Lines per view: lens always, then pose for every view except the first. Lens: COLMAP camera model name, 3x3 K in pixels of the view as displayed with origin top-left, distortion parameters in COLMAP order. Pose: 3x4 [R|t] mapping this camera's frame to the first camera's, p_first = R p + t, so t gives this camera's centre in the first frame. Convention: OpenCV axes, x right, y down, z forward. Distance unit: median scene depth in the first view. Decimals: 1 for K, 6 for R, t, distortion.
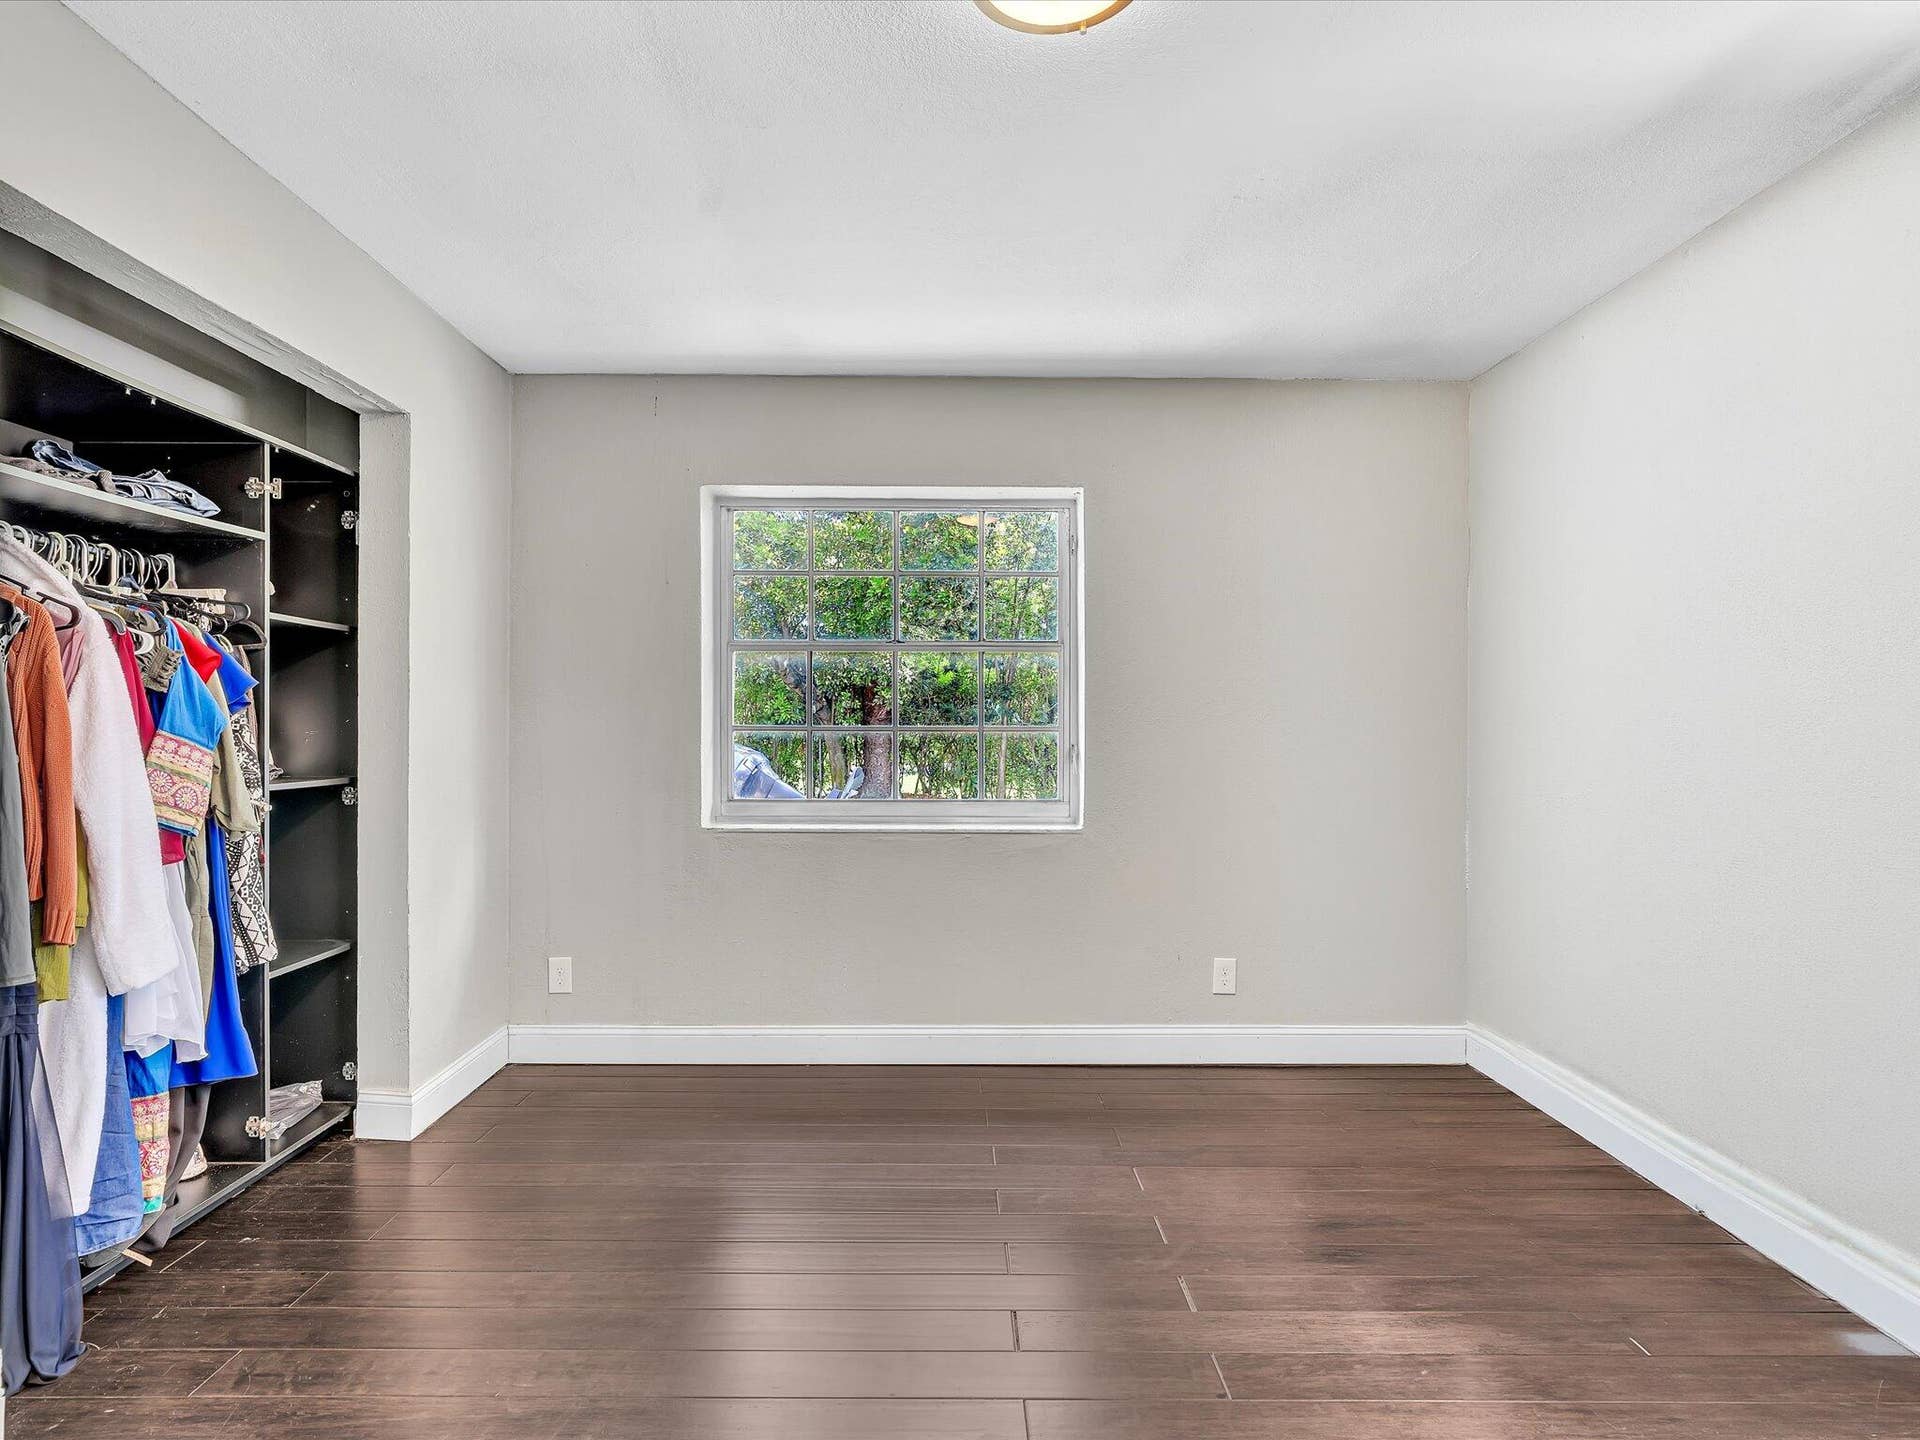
lens RADIAL K [[975.7, 0, 959.2], [0, 975.7, 727.6], [0, 0, 1]] dist [-0.000904, 0.004965]
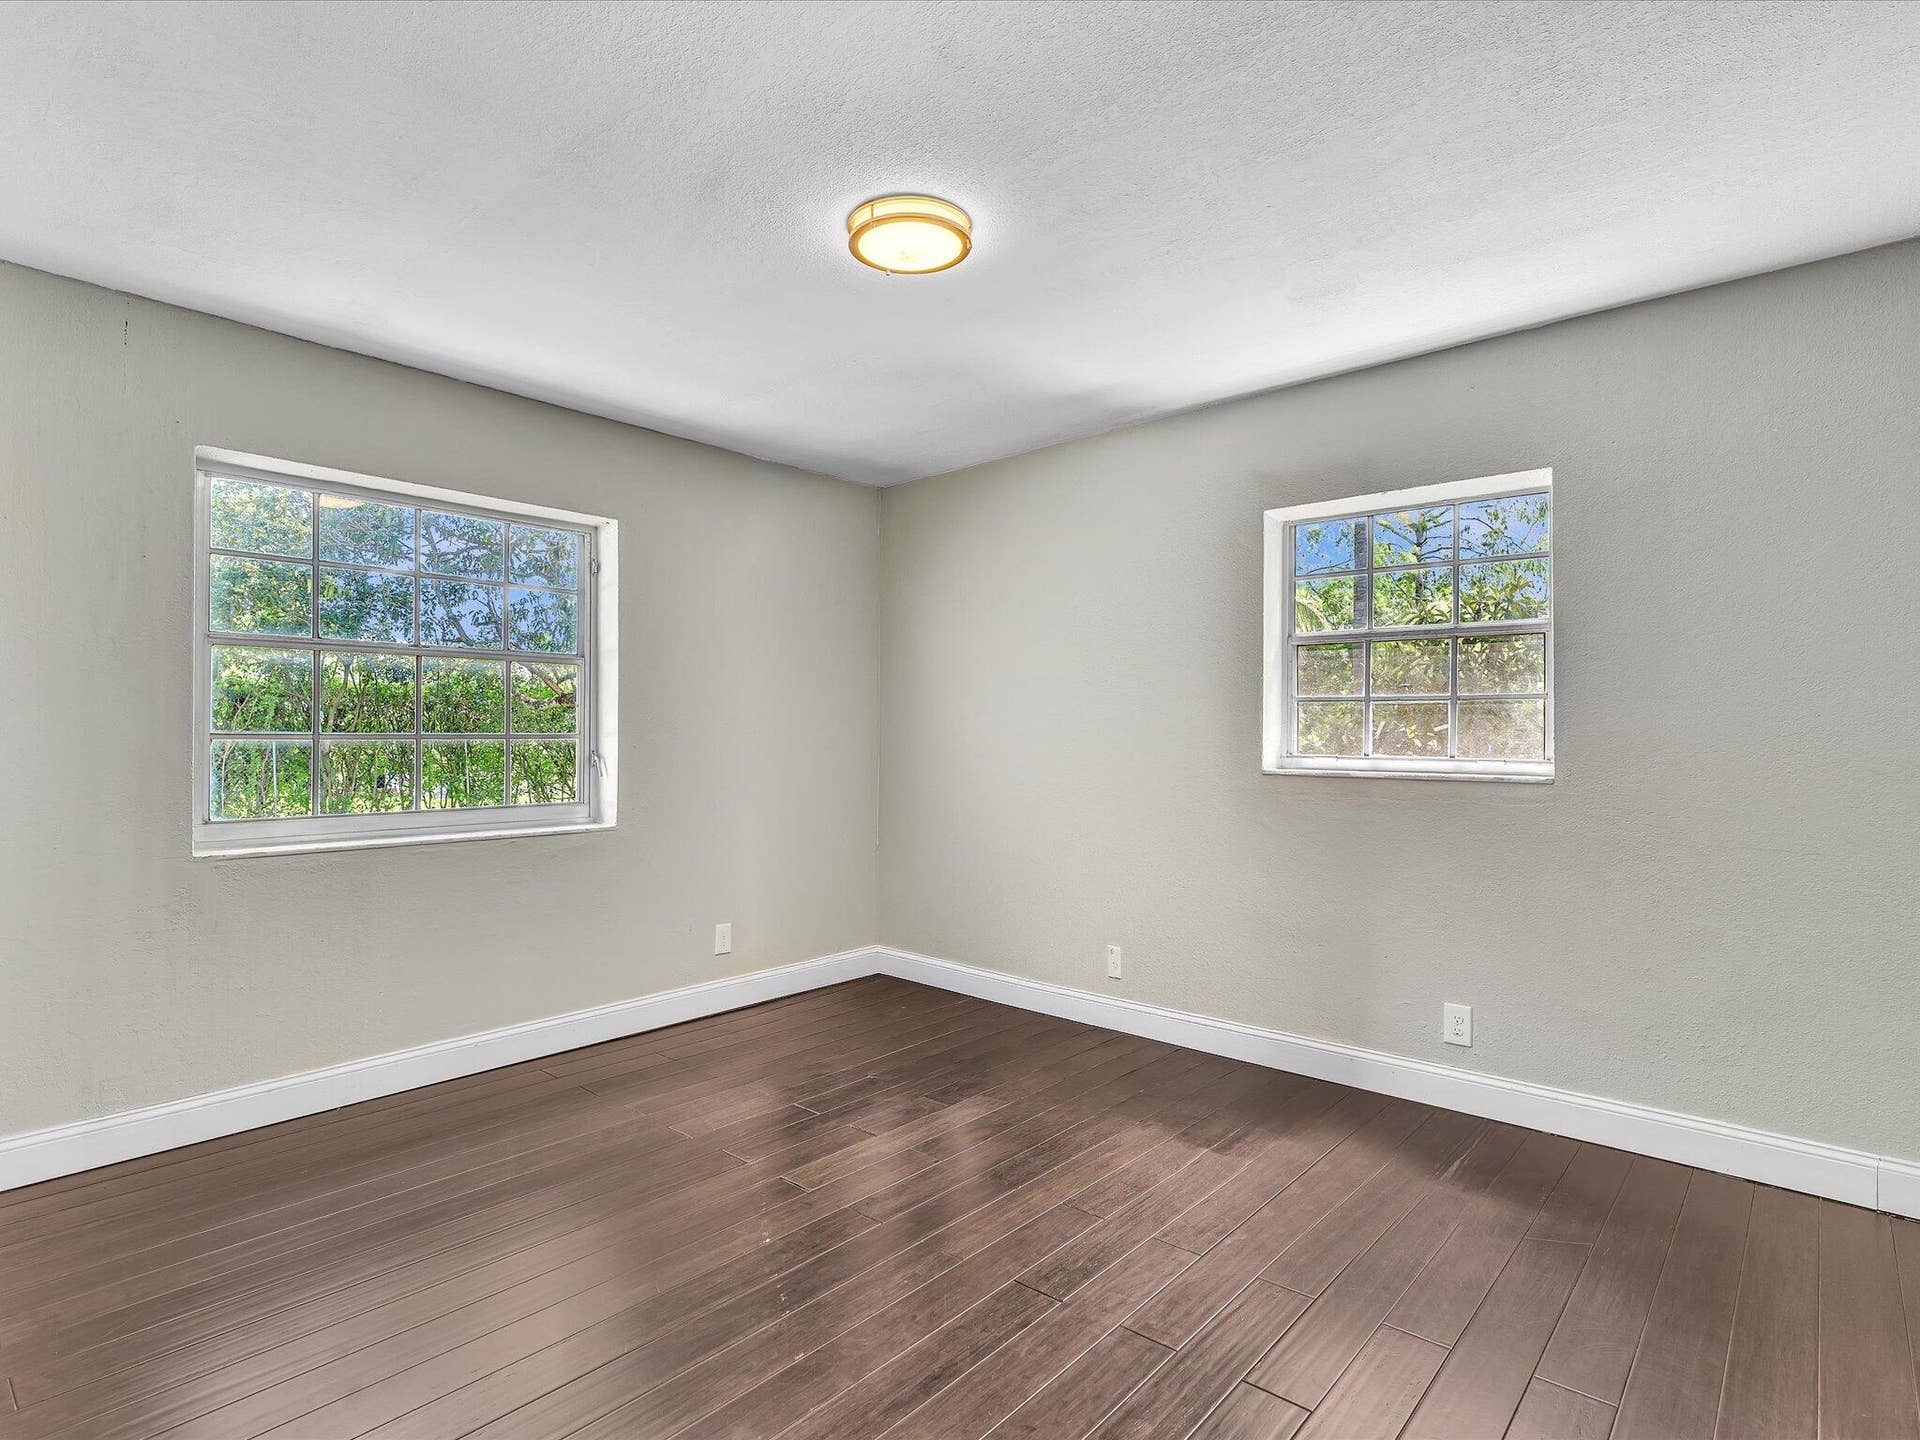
lens RADIAL K [[975.7, 0, 942.4], [0, 975.7, 723.4], [0, 0, 1]] dist [-0.000904, 0.004965]
pose [[0.676363, 0.007823, 0.736526, -0.431697], [-0.004224, 0.999968, -0.006742, -0.007199], [-0.736556, 0.001449, 0.676375, -0.027092]]
